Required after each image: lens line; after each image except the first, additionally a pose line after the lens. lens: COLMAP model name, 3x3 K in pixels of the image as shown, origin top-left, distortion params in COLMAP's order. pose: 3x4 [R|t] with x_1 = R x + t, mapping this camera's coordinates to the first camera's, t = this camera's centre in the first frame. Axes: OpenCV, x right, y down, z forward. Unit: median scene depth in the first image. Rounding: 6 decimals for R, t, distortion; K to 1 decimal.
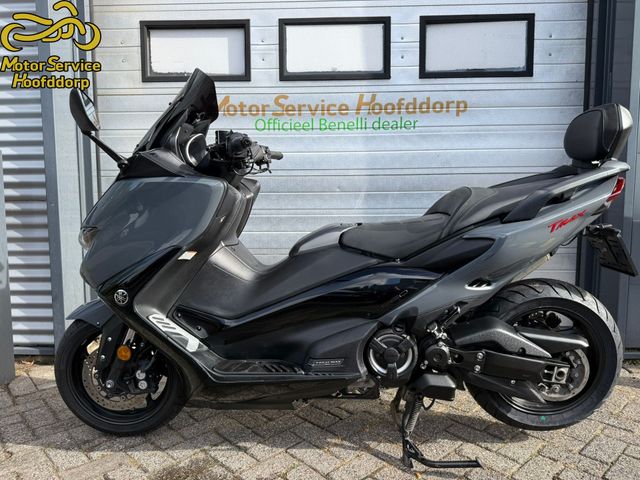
lens RADIAL K [[453.5, 0, 329.4], [0, 453.5, 240.4], [0, 0, 1]] dist [0.024540, -0.045738]
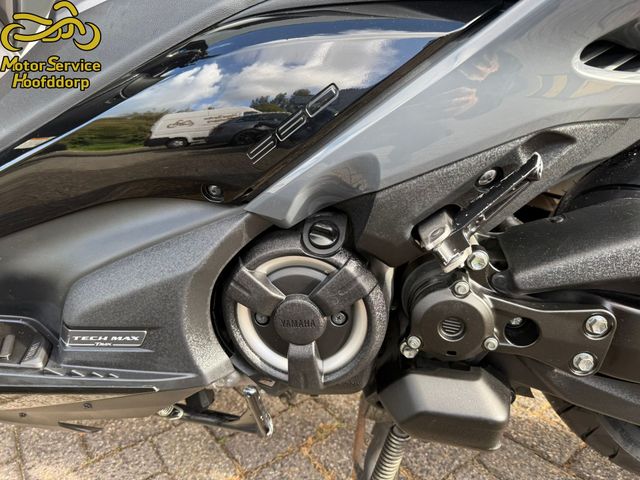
lens RADIAL K [[453.5, 0, 329.4], [0, 453.5, 240.4], [0, 0, 1]] dist [0.024540, -0.045738]
pose [[0.994722, 0.003189, -0.102555, 0.186920], [0.016649, 0.981254, 0.191997, 0.139276], [0.101245, -0.192691, 0.976022, 0.704967]]
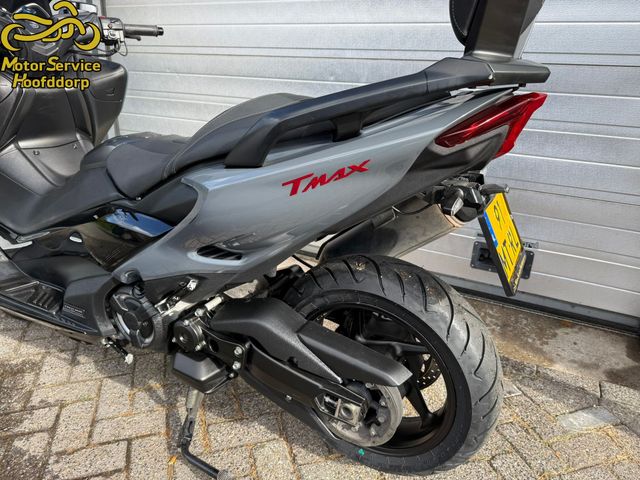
lens RADIAL K [[453.5, 0, 329.4], [0, 453.5, 240.4], [0, 0, 1]] dist [0.024540, -0.045738]
pose [[0.906347, 0.186626, -0.379086, 0.695126], [-0.082941, 0.958297, 0.273472, -0.110147], [0.414314, -0.216418, 0.884029, 0.487529]]
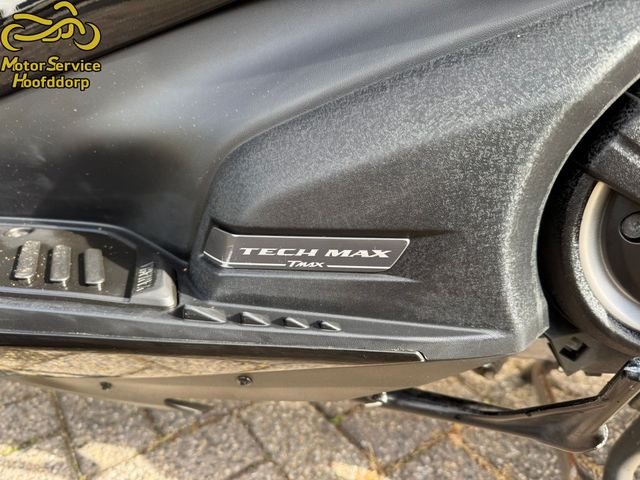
lens RADIAL K [[460.1, 0, 332.8], [0, 460.1, 240.5], [0, 0, 1]] dist [-0.001493, -0.060113]
pose [[0.993998, 0.057031, -0.093356, 0.019847], [-0.029994, 0.962738, 0.268768, 0.217823], [0.105206, -0.264354, 0.958670, 0.834946]]
